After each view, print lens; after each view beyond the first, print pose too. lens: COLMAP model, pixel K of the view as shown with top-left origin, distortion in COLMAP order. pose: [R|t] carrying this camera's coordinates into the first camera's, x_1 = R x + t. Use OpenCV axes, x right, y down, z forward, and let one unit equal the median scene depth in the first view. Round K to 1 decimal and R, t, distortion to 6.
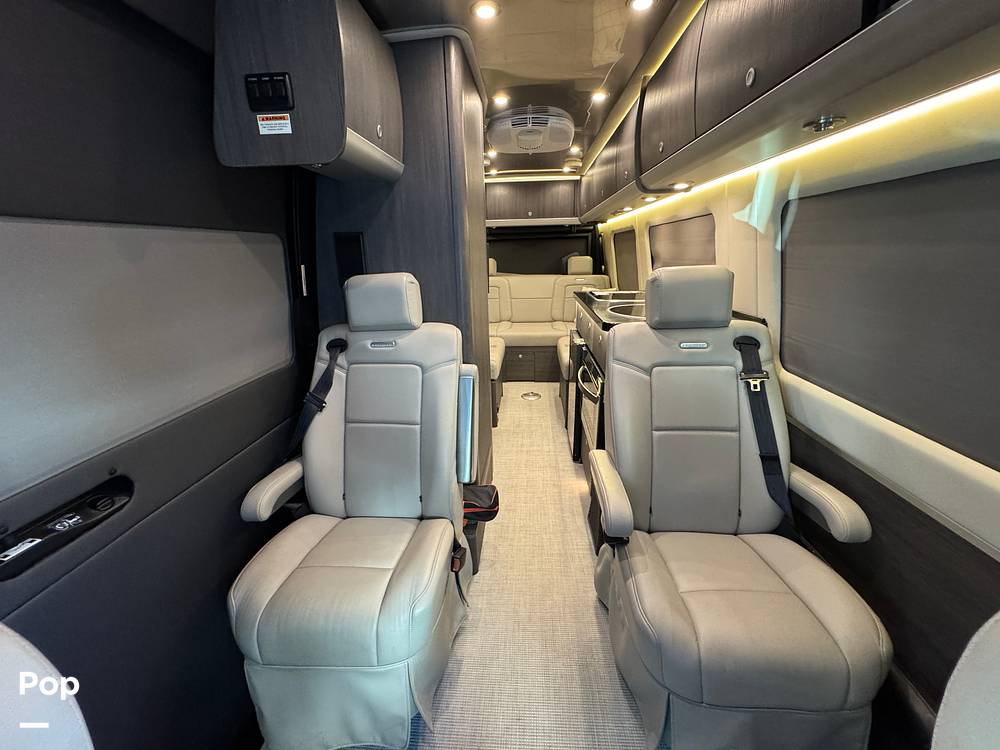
lens RADIAL K [[403.7, 0, 500.0], [0, 403.7, 375.0], [0, 0, 1]] dist [-0.000074, -0.000005]
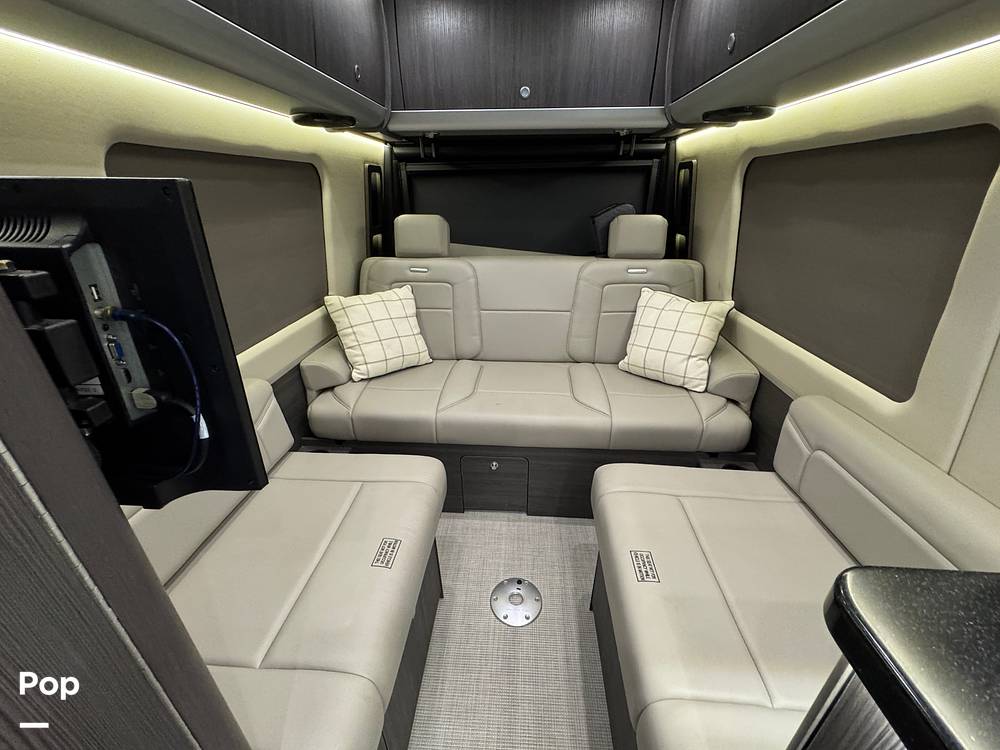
lens RADIAL K [[399.0, 0, 500.0], [0, 399.0, 375.0], [0, 0, 1]] dist [0.000332, 0.000018]
pose [[0.999843, 0.012676, 0.012388, 0.046198], [-0.014283, 0.990096, 0.139662, -0.182320], [-0.010494, -0.139817, 0.990122, 0.555919]]
